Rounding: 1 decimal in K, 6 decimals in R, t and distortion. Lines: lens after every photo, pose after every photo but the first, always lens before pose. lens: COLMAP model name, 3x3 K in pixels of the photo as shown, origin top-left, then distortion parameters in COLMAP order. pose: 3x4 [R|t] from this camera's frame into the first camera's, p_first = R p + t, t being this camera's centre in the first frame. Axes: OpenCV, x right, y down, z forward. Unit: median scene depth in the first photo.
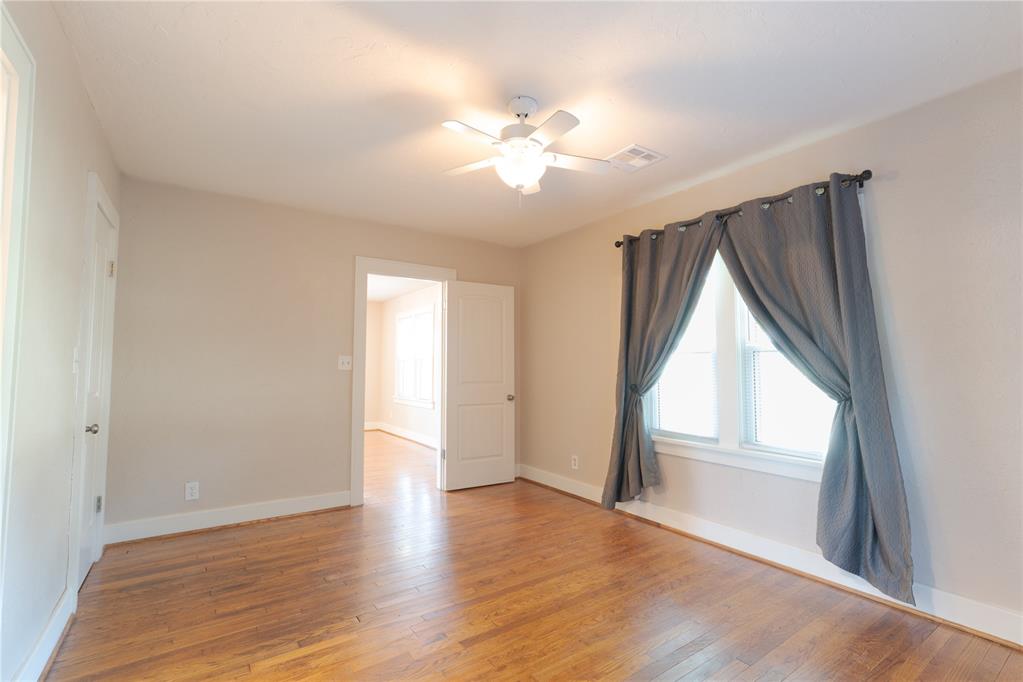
lens RADIAL K [[452.8, 0, 511.5], [0, 452.8, 341.0], [0, 0, 1]] dist [-0.004426, 0.000181]
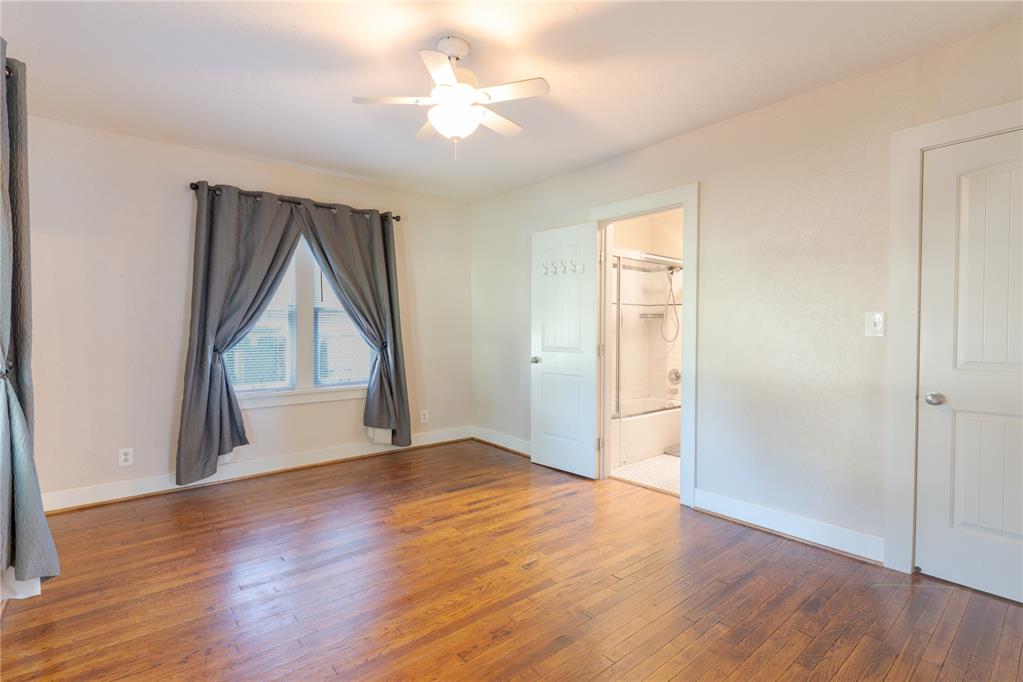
lens RADIAL K [[452.8, 0, 511.5], [0, 452.8, 341.0], [0, 0, 1]] dist [-0.004426, 0.000181]
pose [[-0.995193, -0.001402, -0.097923, -0.004249], [0.001821, 0.999460, -0.032823, 0.112719], [0.097916, -0.032843, -0.994653, 1.933385]]
